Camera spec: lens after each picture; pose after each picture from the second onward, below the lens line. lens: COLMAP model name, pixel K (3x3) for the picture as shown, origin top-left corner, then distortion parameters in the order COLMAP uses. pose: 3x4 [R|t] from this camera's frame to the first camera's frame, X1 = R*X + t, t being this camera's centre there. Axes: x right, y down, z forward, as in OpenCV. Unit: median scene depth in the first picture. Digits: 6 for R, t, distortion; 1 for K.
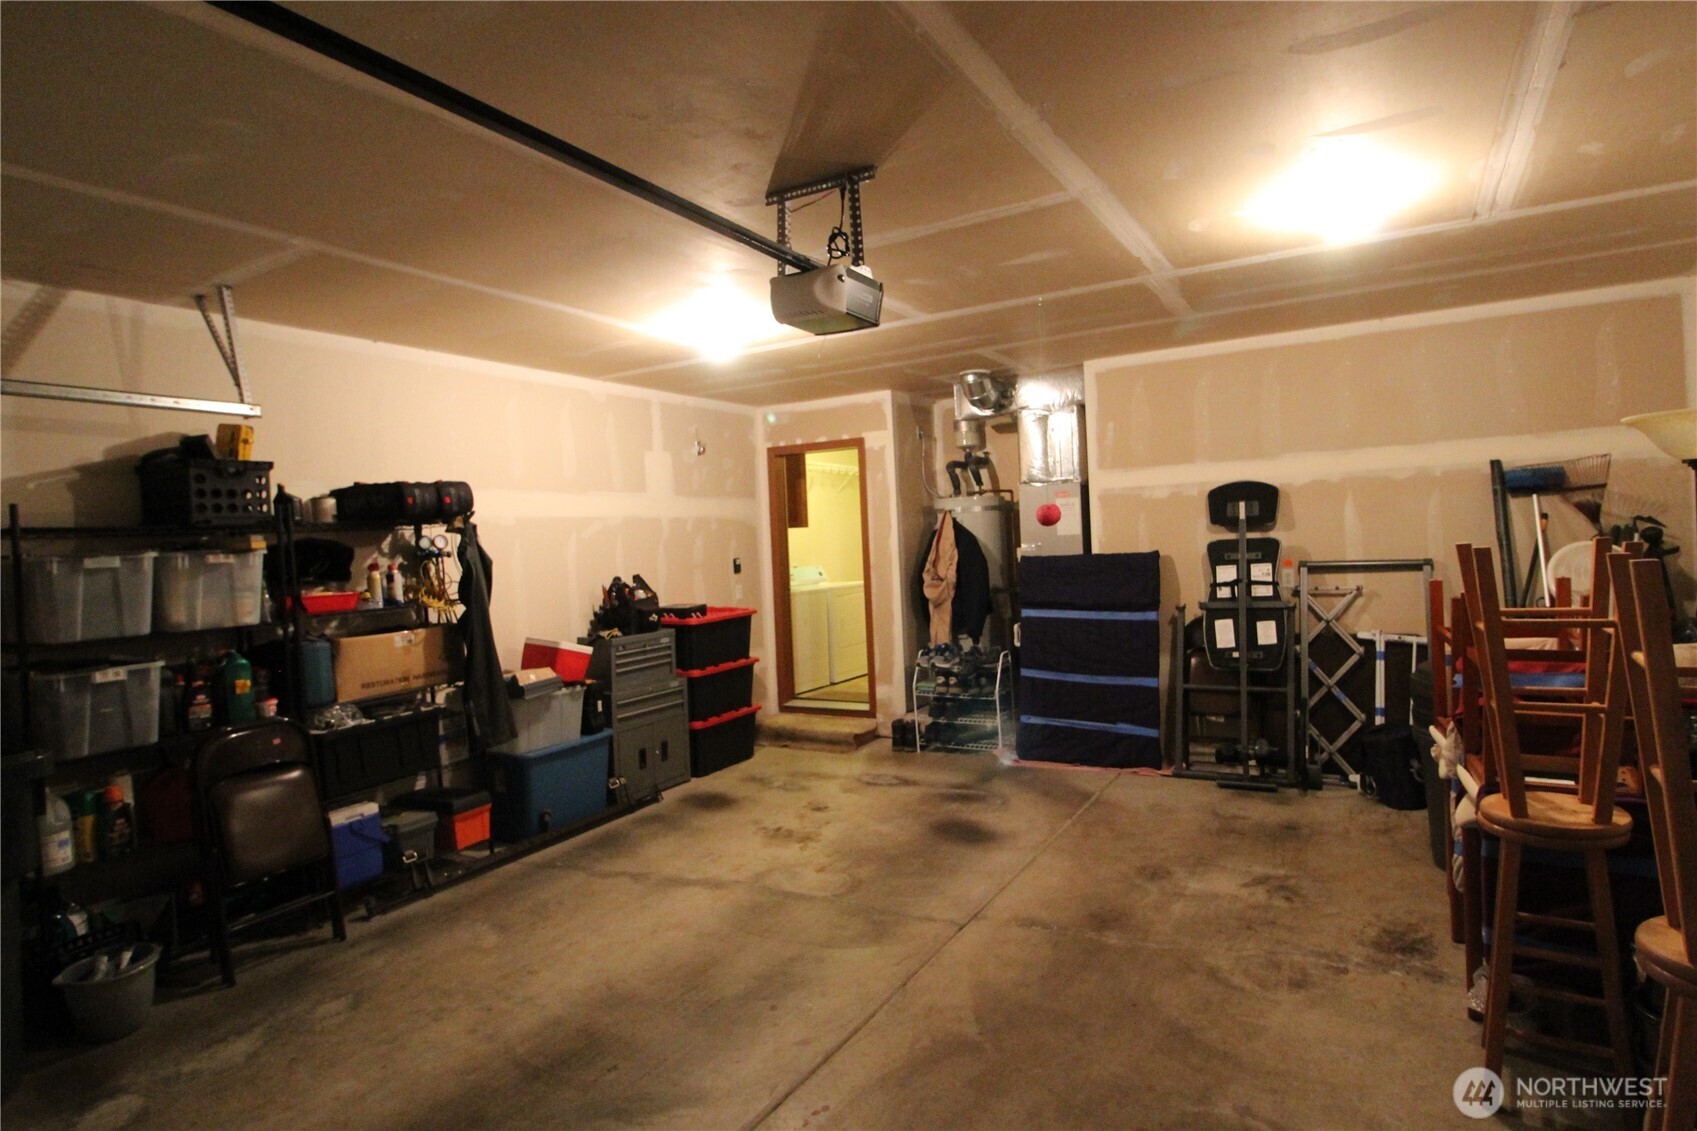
lens RADIAL K [[840.6, 0, 848.5], [0, 840.6, 565.5], [0, 0, 1]] dist [-0.014789, -0.000203]
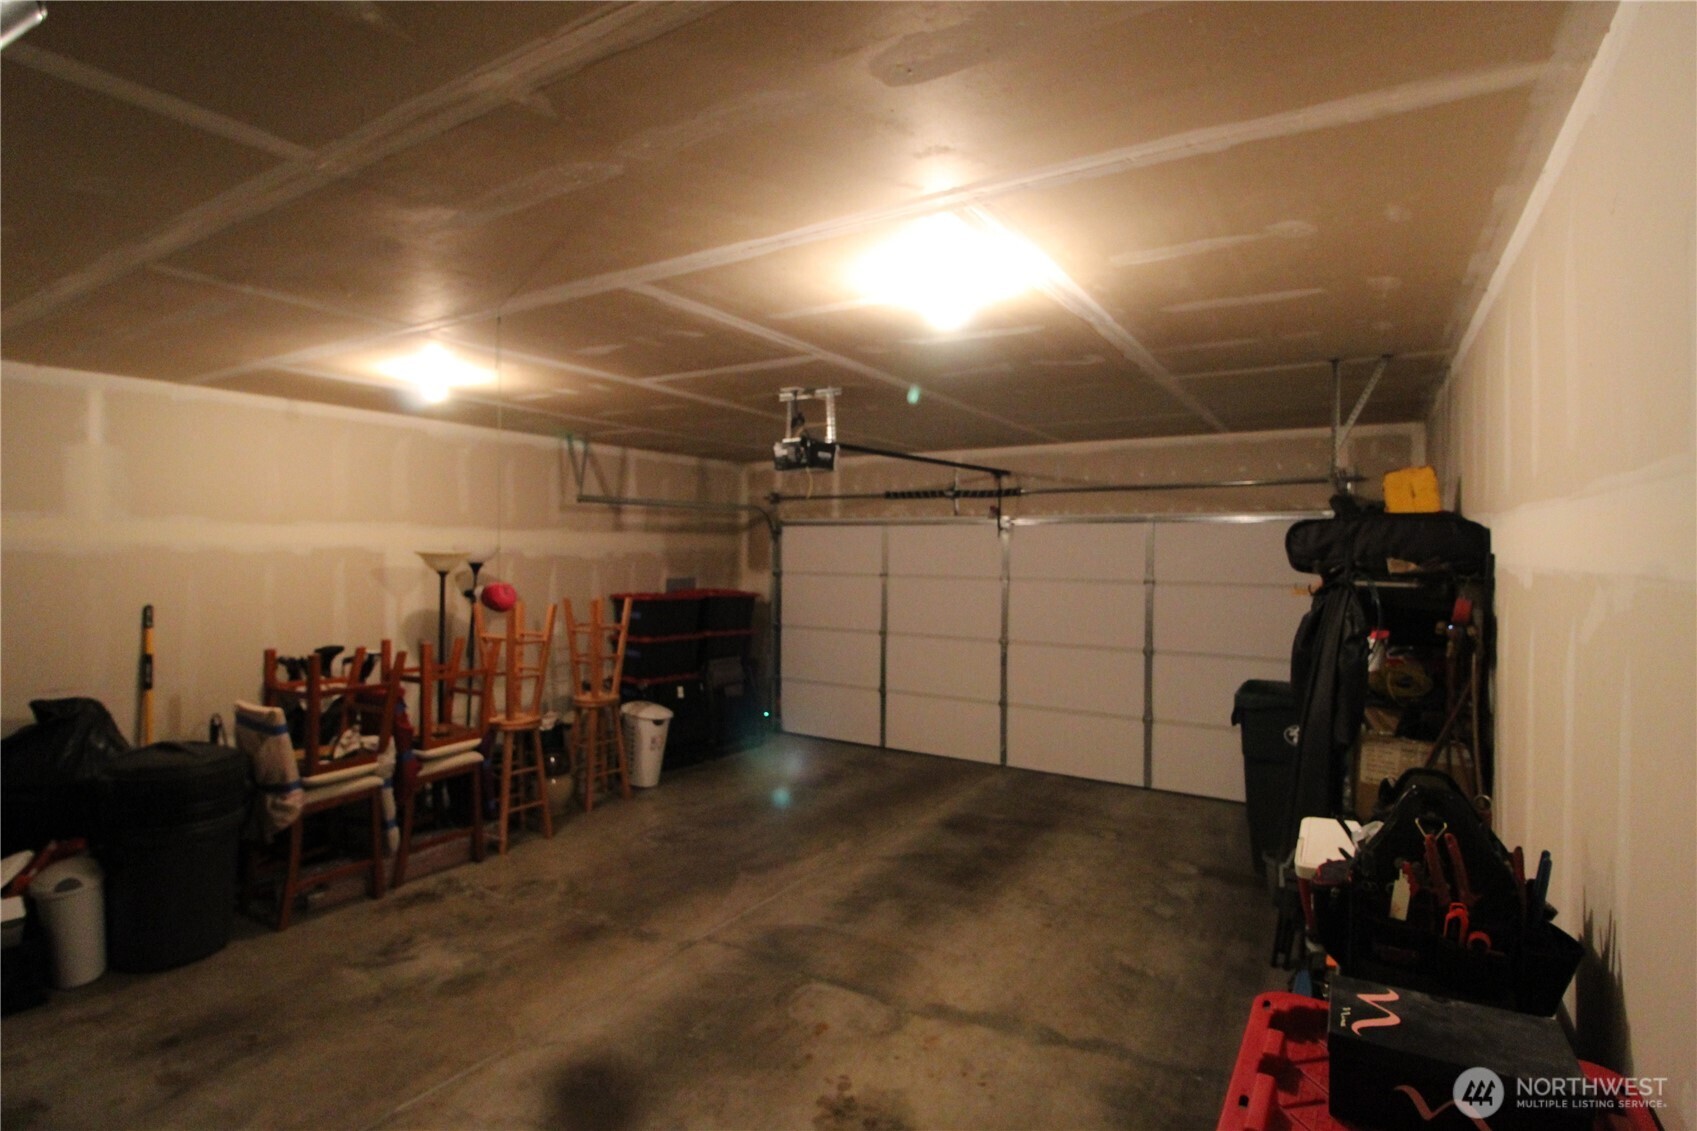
lens RADIAL K [[840.6, 0, 848.5], [0, 840.6, 565.5], [0, 0, 1]] dist [-0.014789, -0.000203]
pose [[-0.998879, 0.038908, 0.026967, -0.117196], [0.040167, 0.998047, 0.047840, -0.136635], [-0.025053, 0.048869, -0.998491, 2.113214]]
